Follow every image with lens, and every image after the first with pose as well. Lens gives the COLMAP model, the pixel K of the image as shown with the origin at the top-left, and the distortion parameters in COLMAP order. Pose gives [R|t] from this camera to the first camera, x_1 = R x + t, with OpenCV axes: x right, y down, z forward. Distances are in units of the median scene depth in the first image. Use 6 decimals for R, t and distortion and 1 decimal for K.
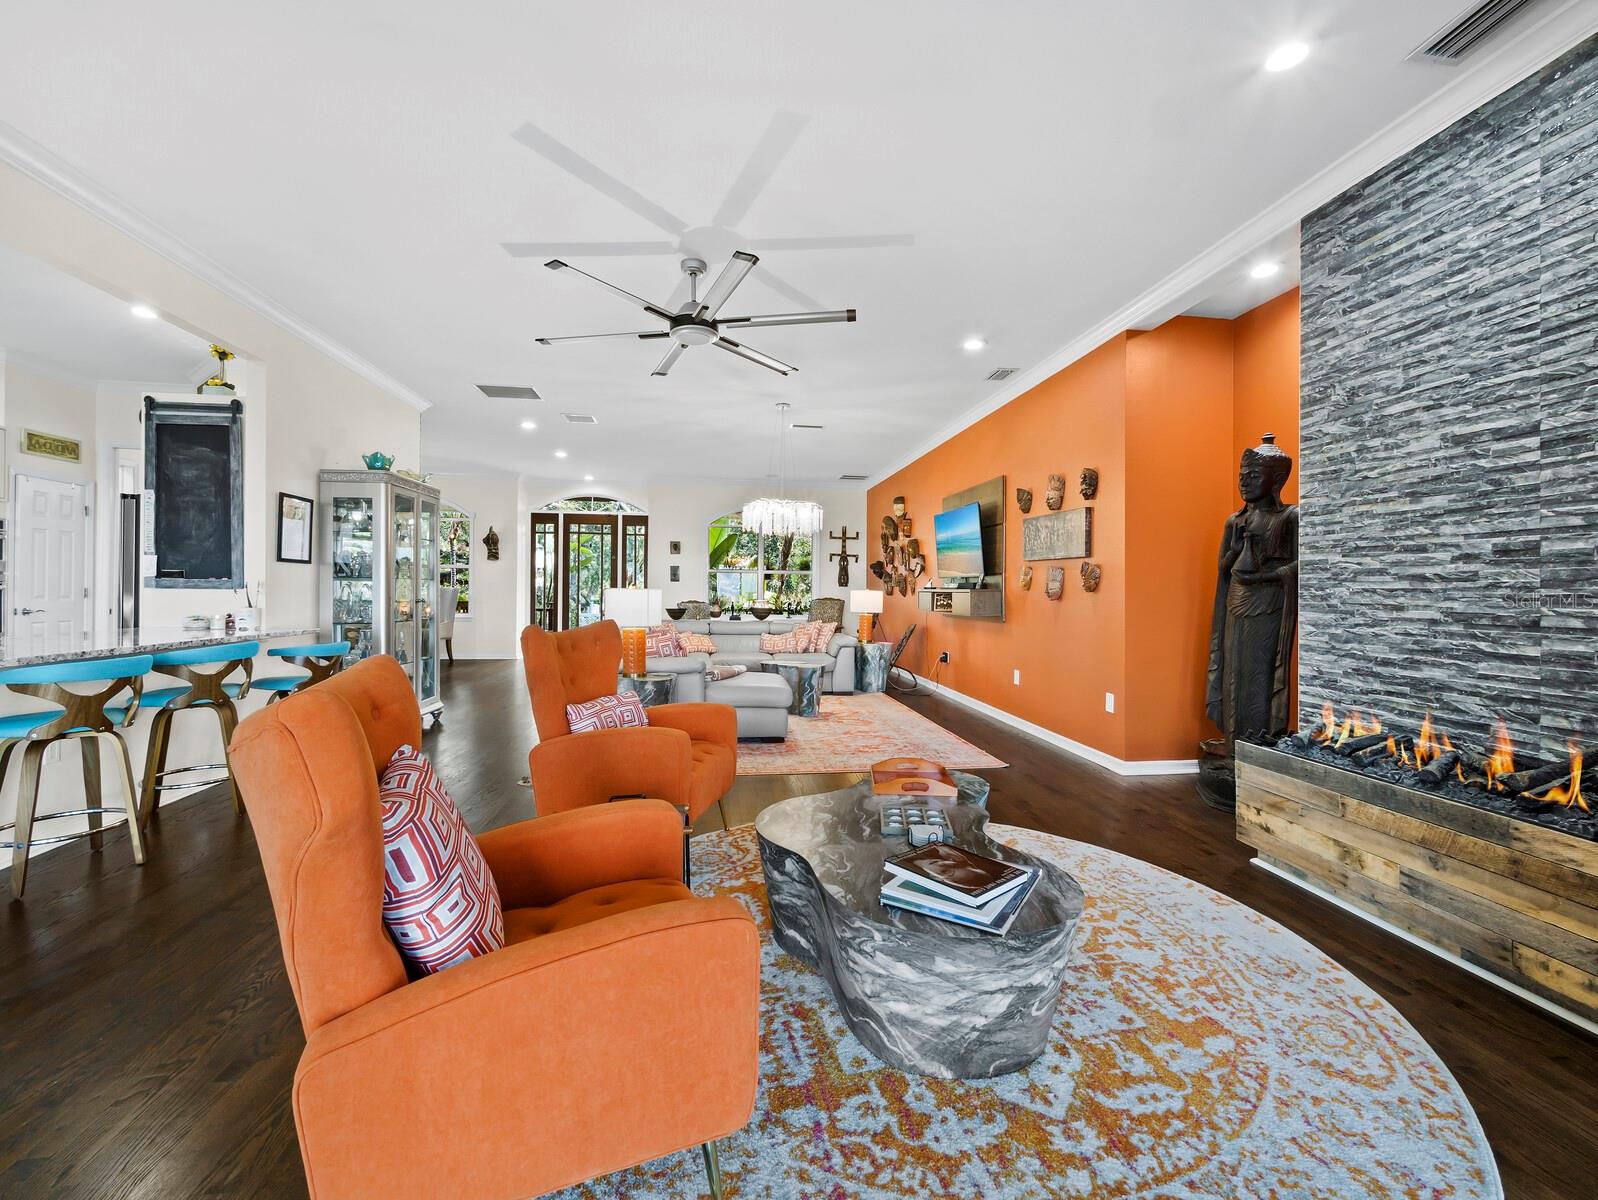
lens RADIAL K [[672.2, 0, 798.9], [0, 672.2, 579.9], [0, 0, 1]] dist [0.002174, 0.000204]
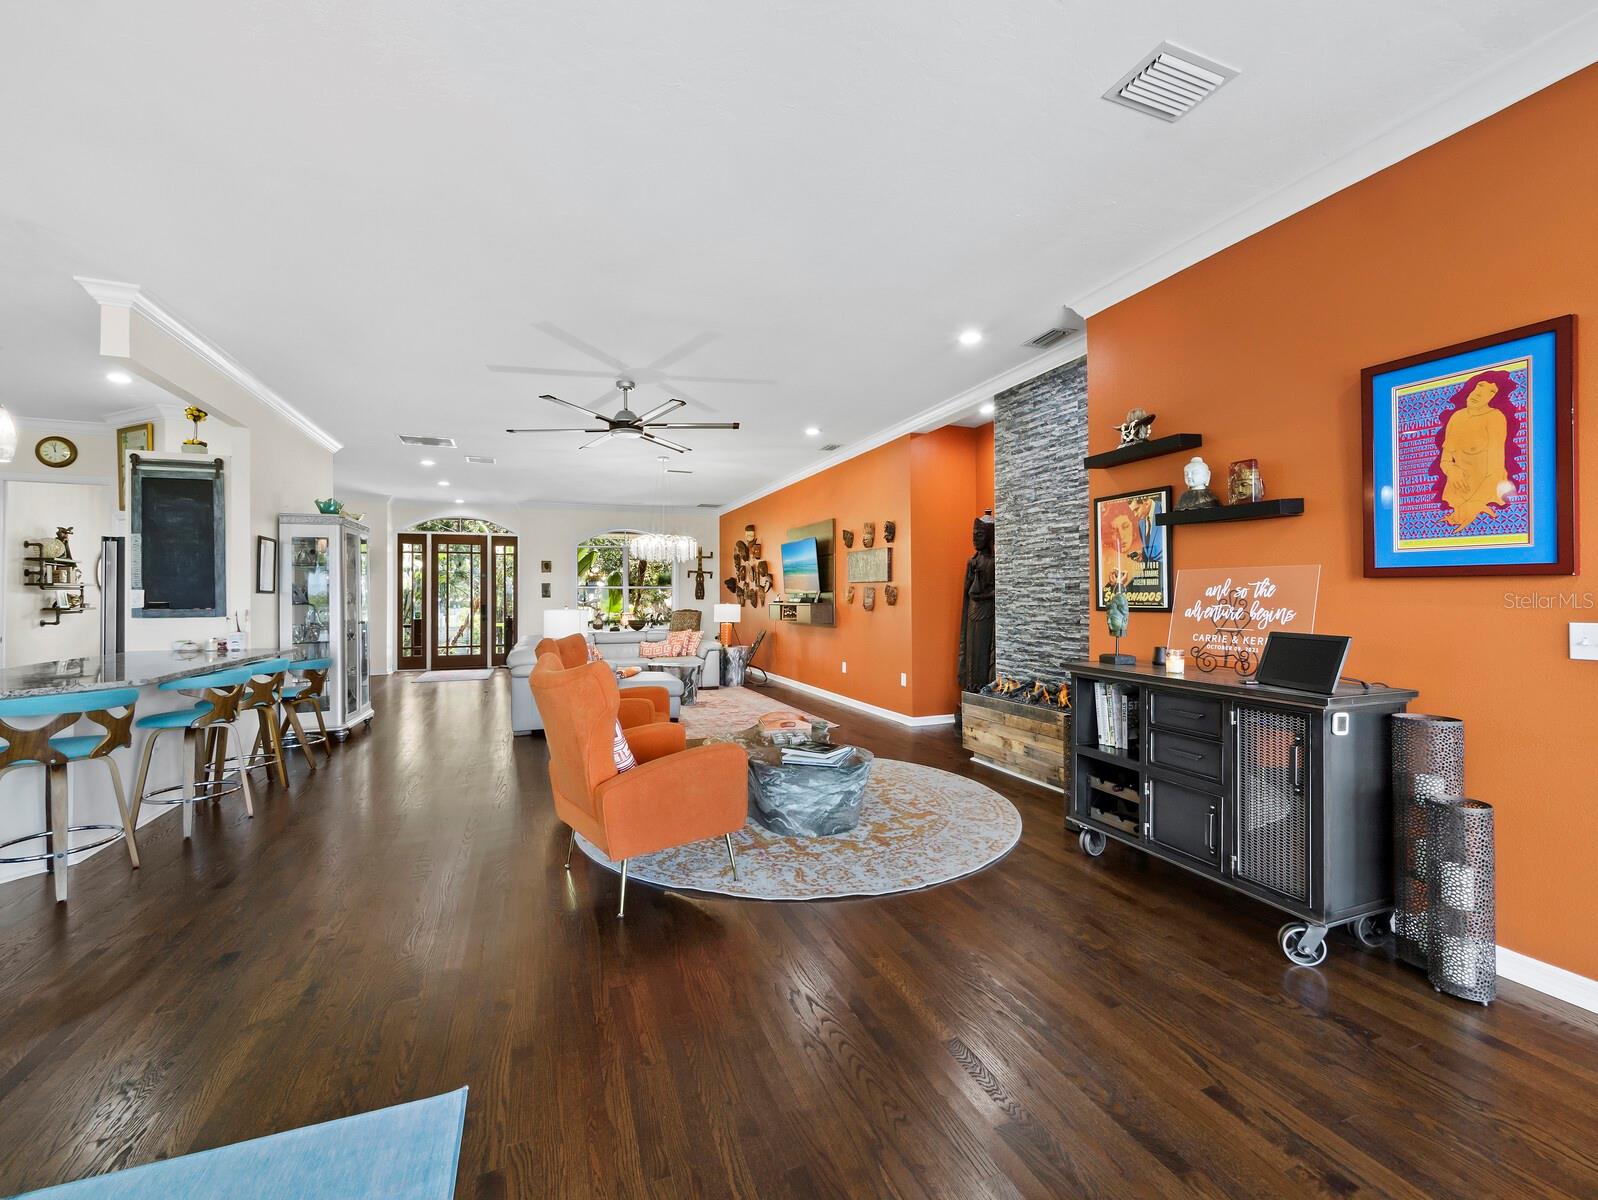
lens RADIAL K [[672.2, 0, 805.5], [0, 672.2, 586.4], [0, 0, 1]] dist [0.002174, 0.000204]
pose [[0.967606, -0.010792, 0.252235, -0.152450], [0.010985, 0.999939, 0.000642, -0.034626], [-0.252227, 0.002150, 0.967666, -0.484341]]
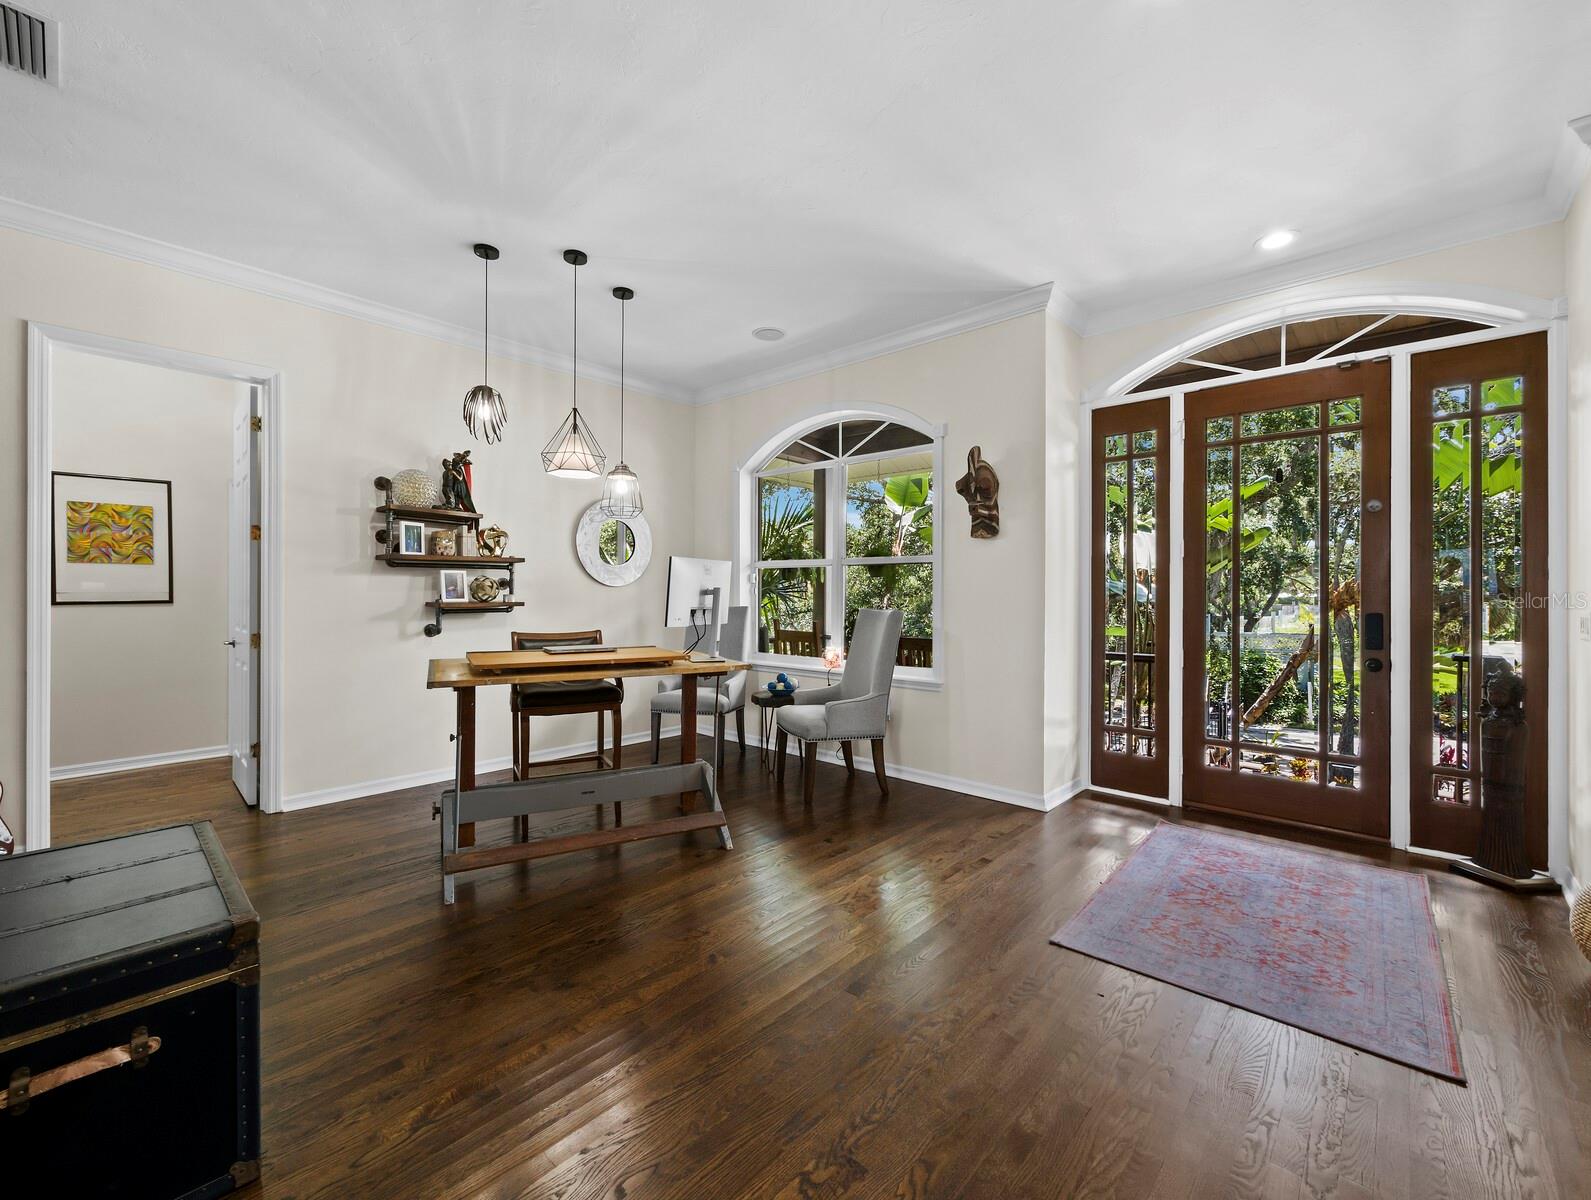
lens RADIAL K [[669.3, 0, 790.3], [0, 669.3, 597.5], [0, 0, 1]] dist [0.002174, 0.000204]
pose [[0.645634, -0.005163, -0.763629, -0.652409], [0.015766, 0.999854, 0.006570, 0.001262], [0.763484, -0.016281, 0.645621, 1.856241]]
